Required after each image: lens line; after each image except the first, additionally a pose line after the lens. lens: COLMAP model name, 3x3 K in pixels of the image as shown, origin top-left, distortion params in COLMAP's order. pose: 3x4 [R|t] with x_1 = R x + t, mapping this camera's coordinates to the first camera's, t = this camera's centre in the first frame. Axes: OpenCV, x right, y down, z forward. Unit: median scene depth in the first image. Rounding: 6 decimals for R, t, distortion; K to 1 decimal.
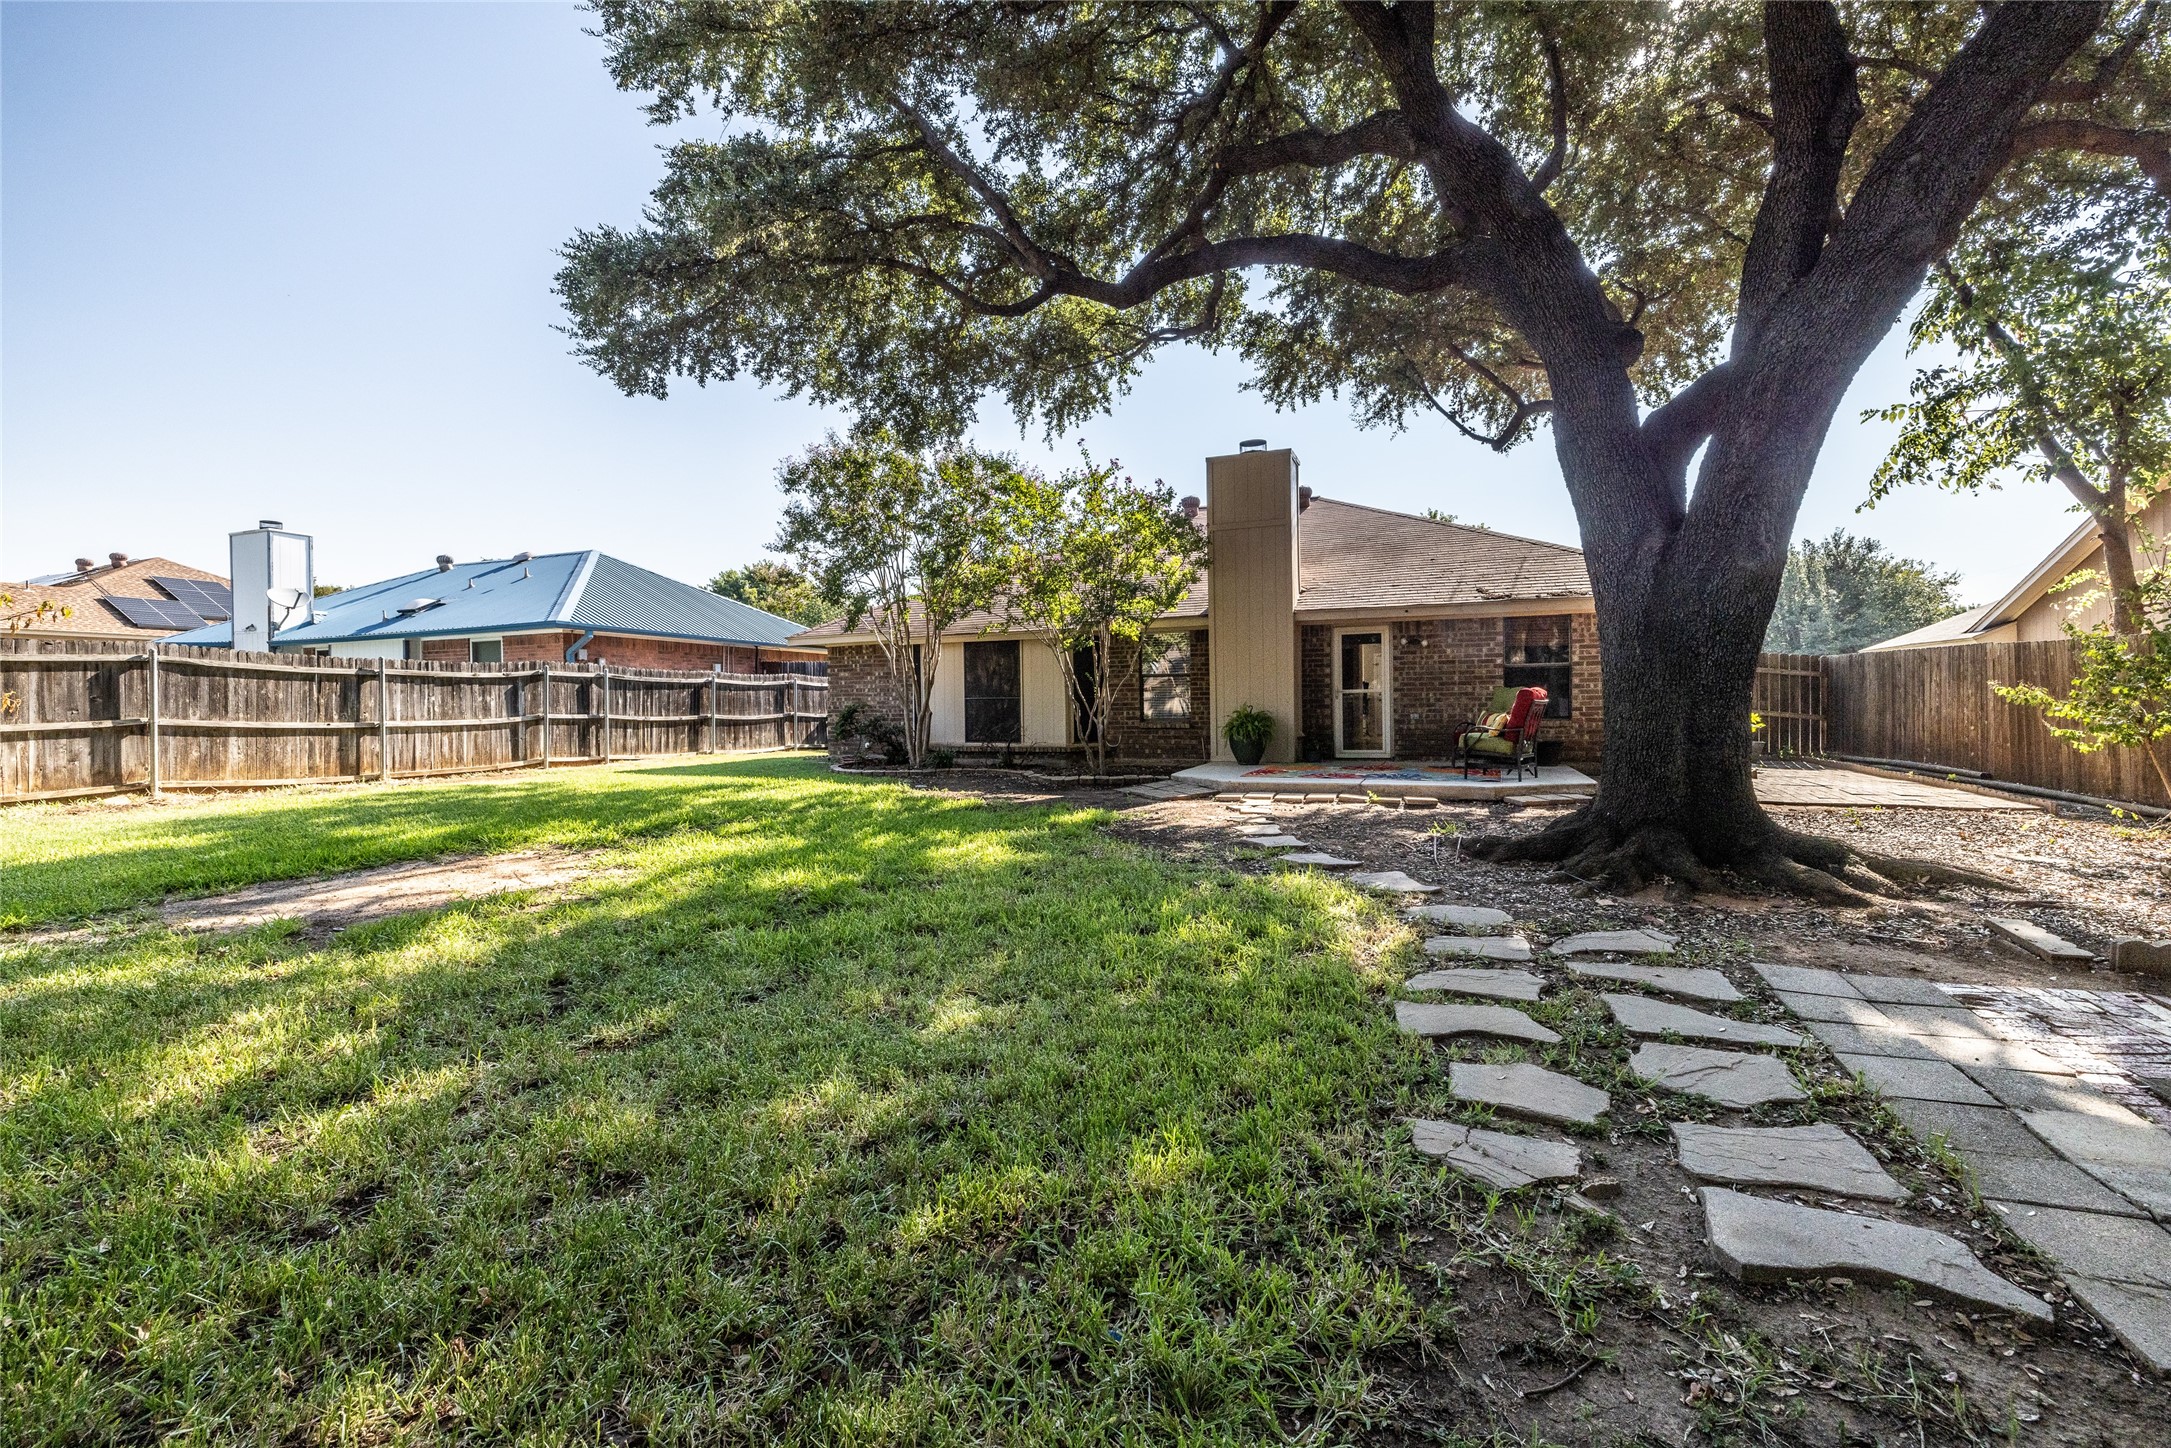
lens RADIAL K [[904.3, 0, 1083.5], [0, 904.3, 713.3], [0, 0, 1]] dist [0.000204, 0.000239]
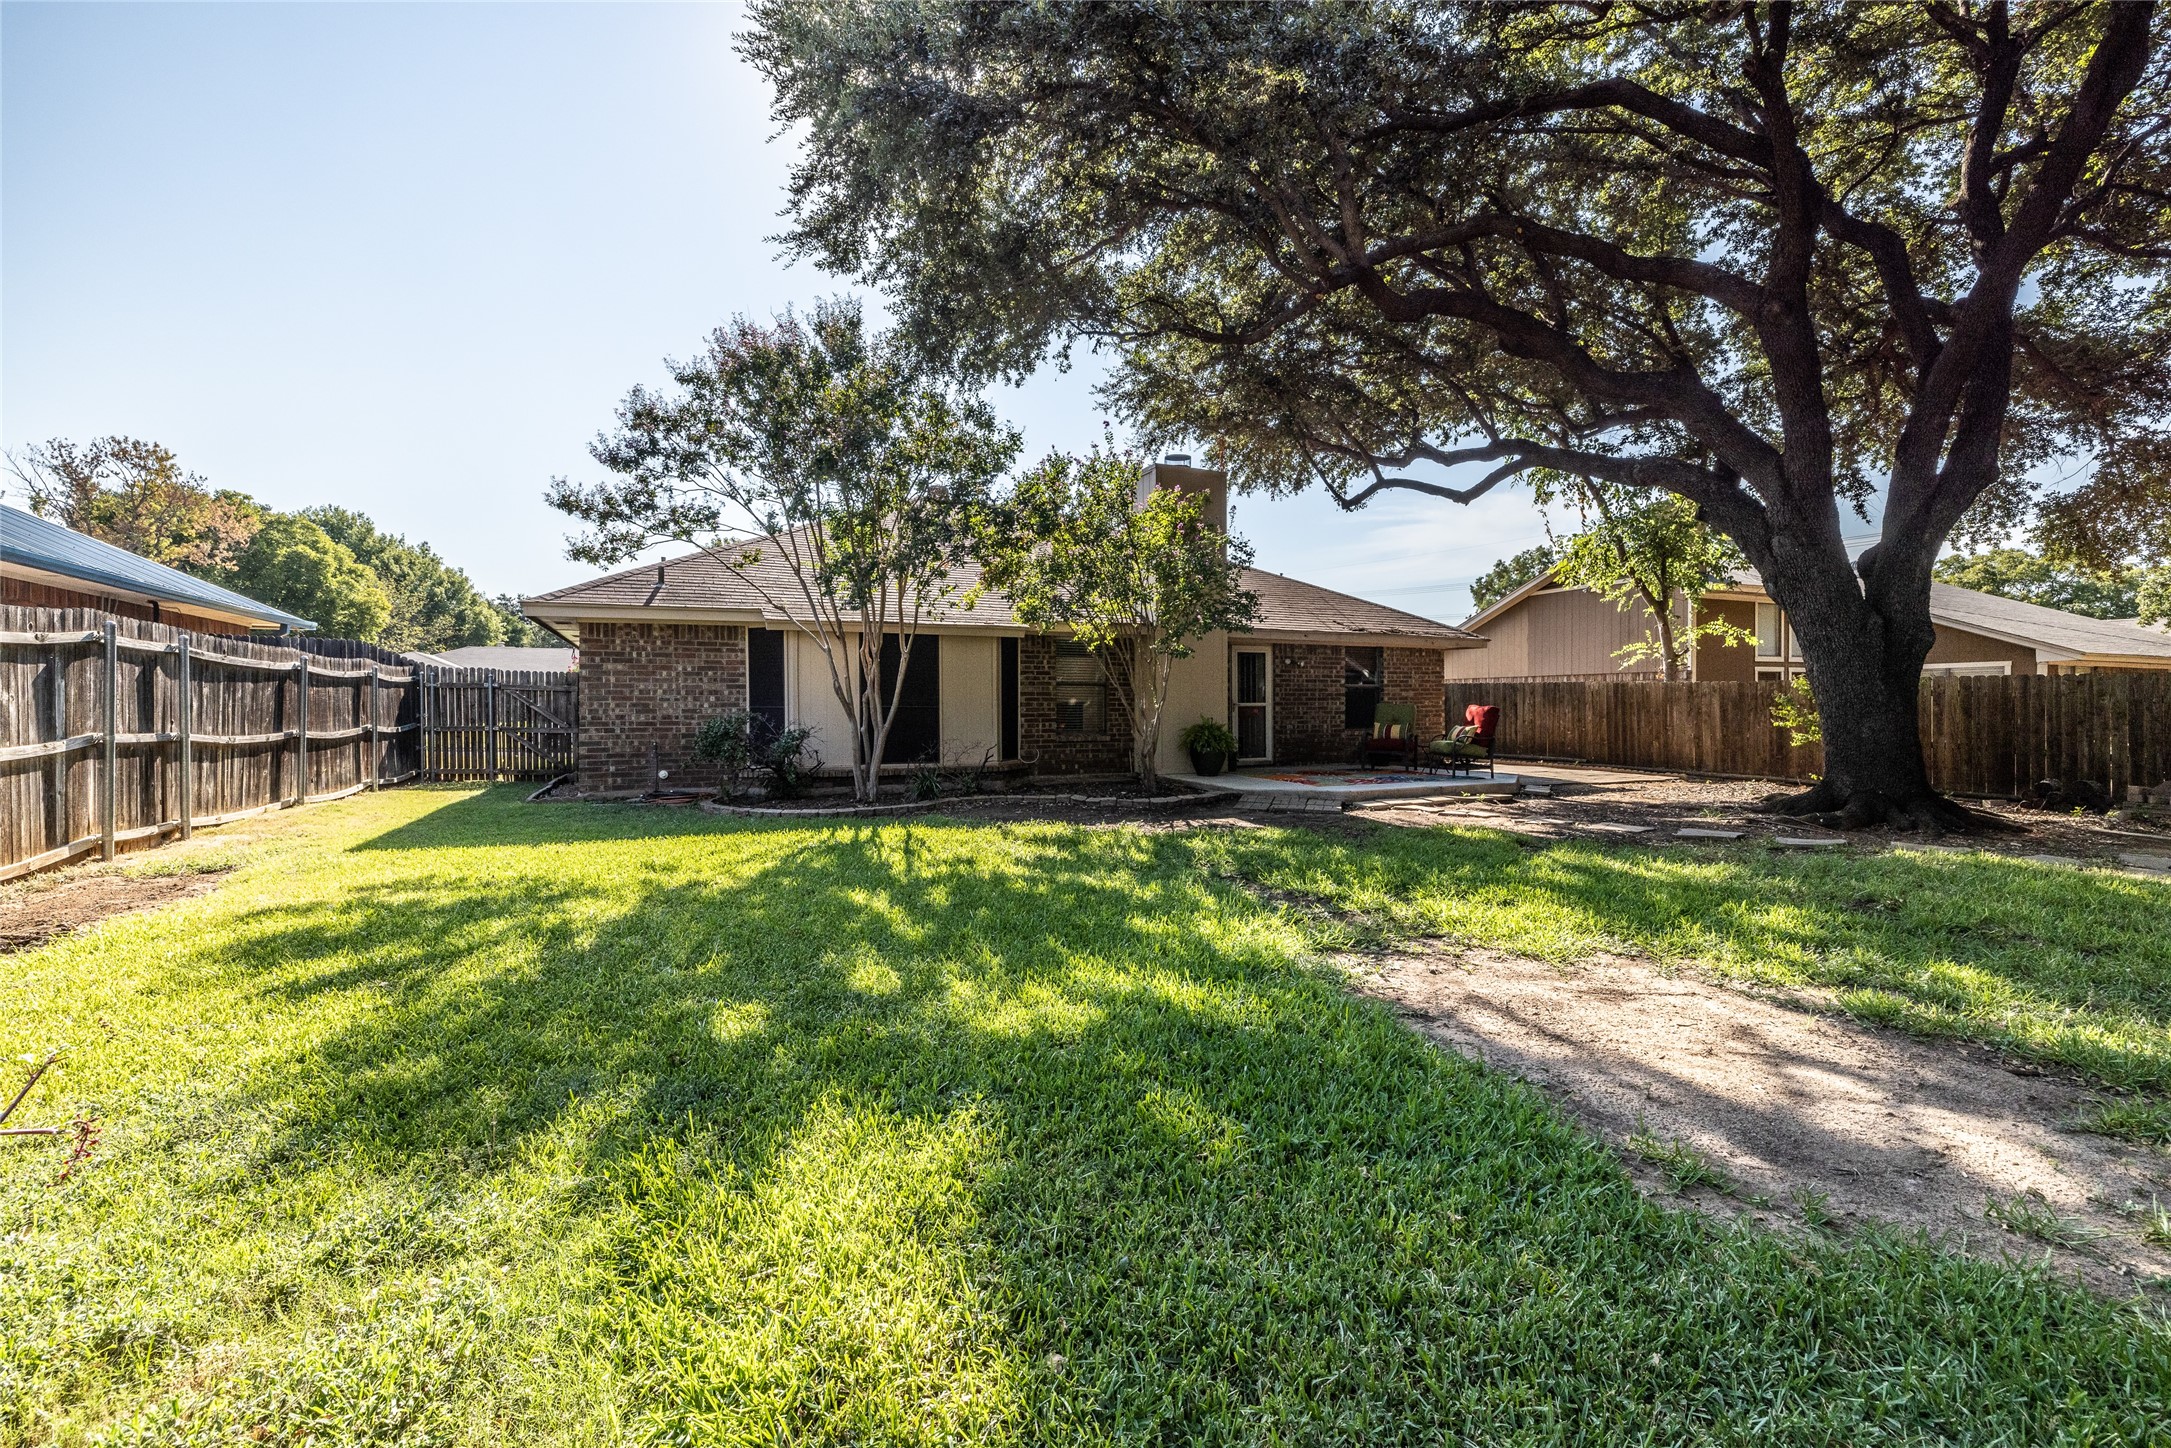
lens RADIAL K [[904.3, 0, 1083.5], [0, 904.3, 713.3], [0, 0, 1]] dist [0.000204, 0.000239]
pose [[0.703790, 0.005793, 0.710384, -0.602985], [-0.000768, 0.999972, -0.007394, -0.006474], [-0.710407, 0.004658, 0.703775, 0.373169]]
